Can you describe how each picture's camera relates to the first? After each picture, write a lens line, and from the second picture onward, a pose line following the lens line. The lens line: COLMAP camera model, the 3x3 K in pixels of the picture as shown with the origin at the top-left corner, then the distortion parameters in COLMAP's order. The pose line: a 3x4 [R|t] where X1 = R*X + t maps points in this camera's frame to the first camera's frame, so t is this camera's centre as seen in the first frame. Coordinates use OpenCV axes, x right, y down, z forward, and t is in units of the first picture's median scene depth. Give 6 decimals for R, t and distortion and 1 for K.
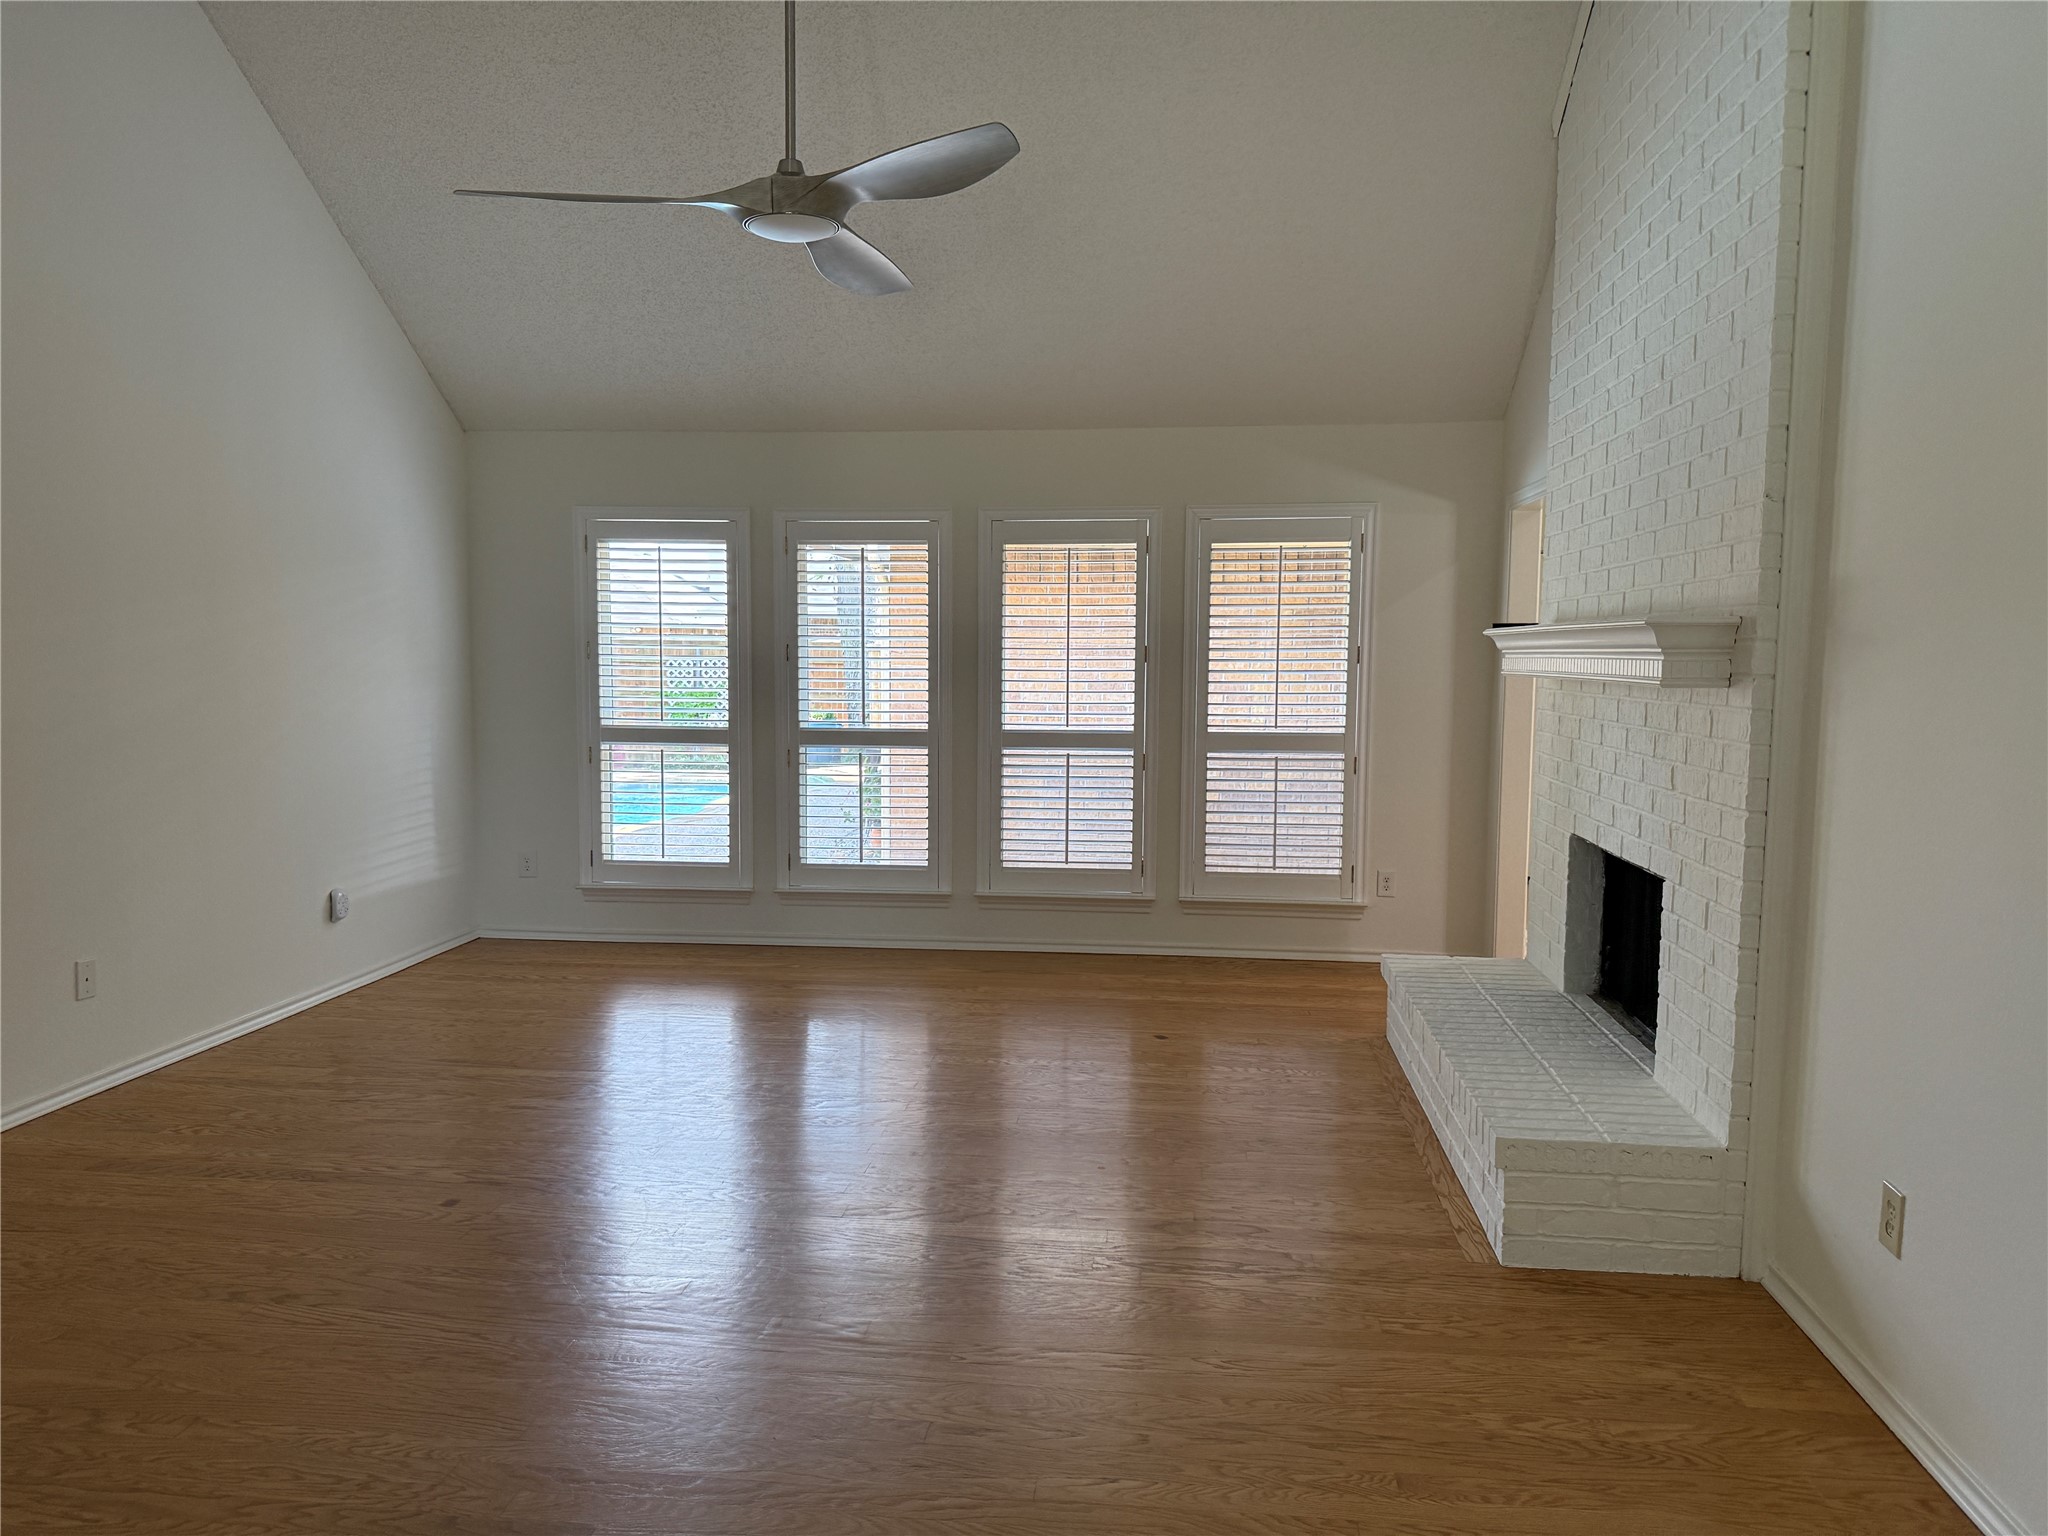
lens RADIAL K [[1439.8, 0, 1023.3], [0, 1439.8, 777.8], [0, 0, 1]] dist [0.023595, -0.033900]
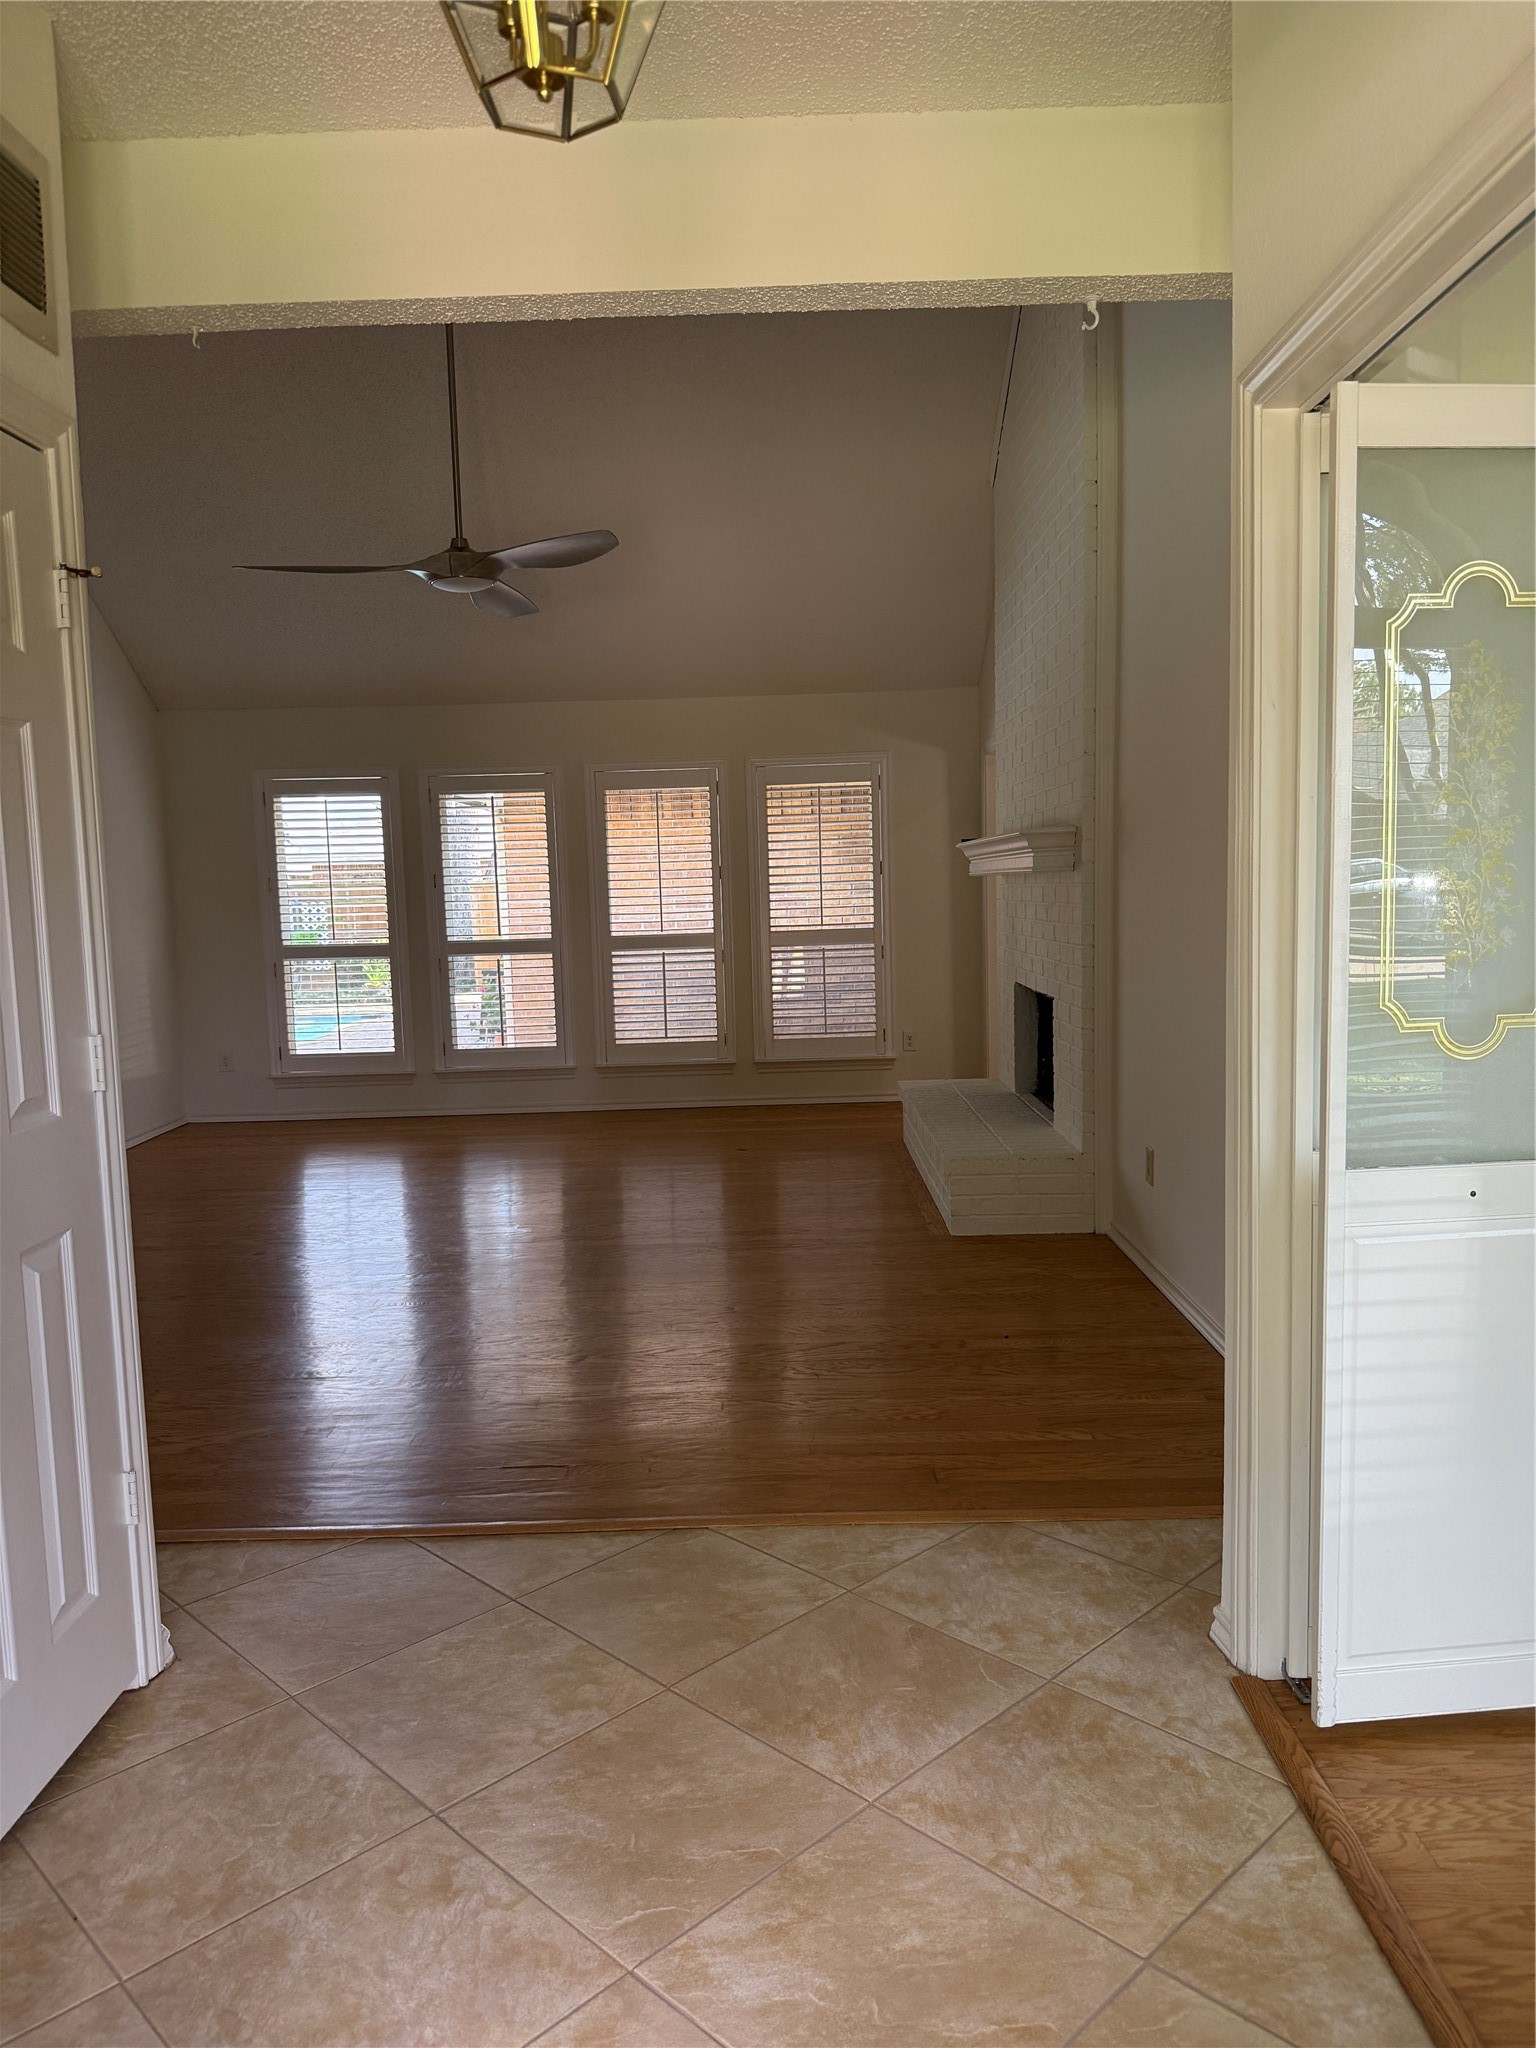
lens RADIAL K [[1439.8, 0, 783.7], [0, 1439.8, 1017.3], [0, 0, 1]] dist [0.023595, -0.033900]
pose [[0.991954, -0.046034, 0.117931, -0.016257], [0.045747, 0.998940, 0.005140, 0.038790], [-0.118043, 0.000297, 0.993008, -0.283529]]
